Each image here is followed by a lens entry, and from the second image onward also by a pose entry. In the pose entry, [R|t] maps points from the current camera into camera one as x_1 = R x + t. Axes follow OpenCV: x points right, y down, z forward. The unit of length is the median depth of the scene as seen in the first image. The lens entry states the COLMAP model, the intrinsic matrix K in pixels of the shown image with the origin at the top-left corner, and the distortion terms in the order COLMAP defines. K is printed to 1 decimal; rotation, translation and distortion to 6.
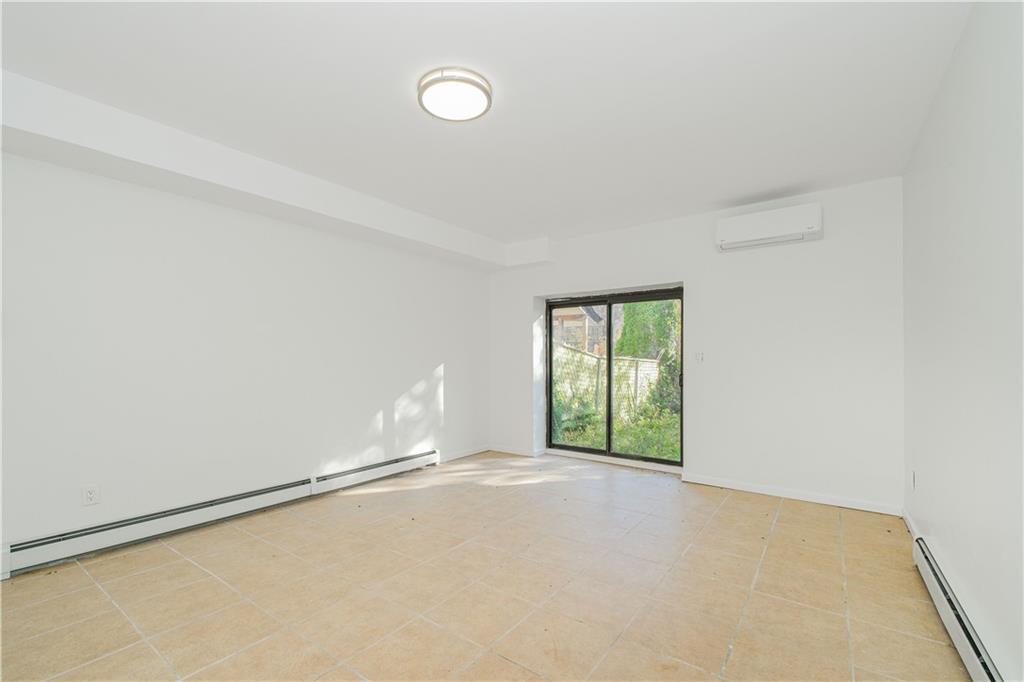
lens RADIAL K [[423.2, 0, 509.6], [0, 423.2, 363.5], [0, 0, 1]] dist [0.001048, 0.000243]
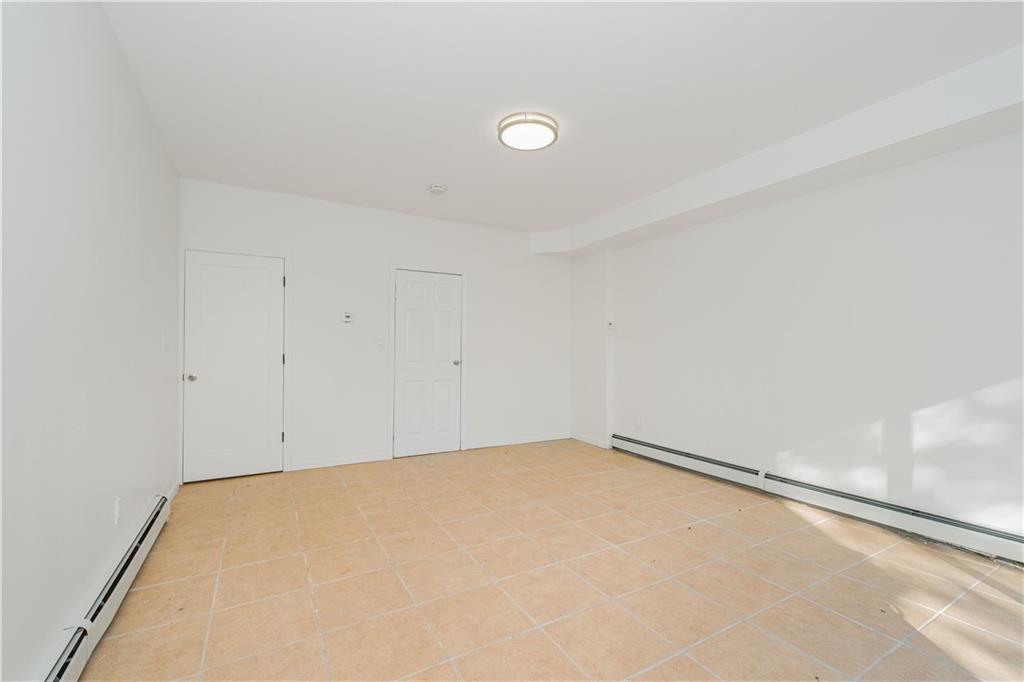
lens RADIAL K [[433.5, 0, 515.4], [0, 433.5, 338.7], [0, 0, 1]] dist [-0.000717, 0.000129]
pose [[-0.386020, -0.021530, -0.922239, 0.900638], [-0.007203, 0.999767, -0.020325, 0.005600], [0.922462, -0.001203, -0.386085, 1.259086]]
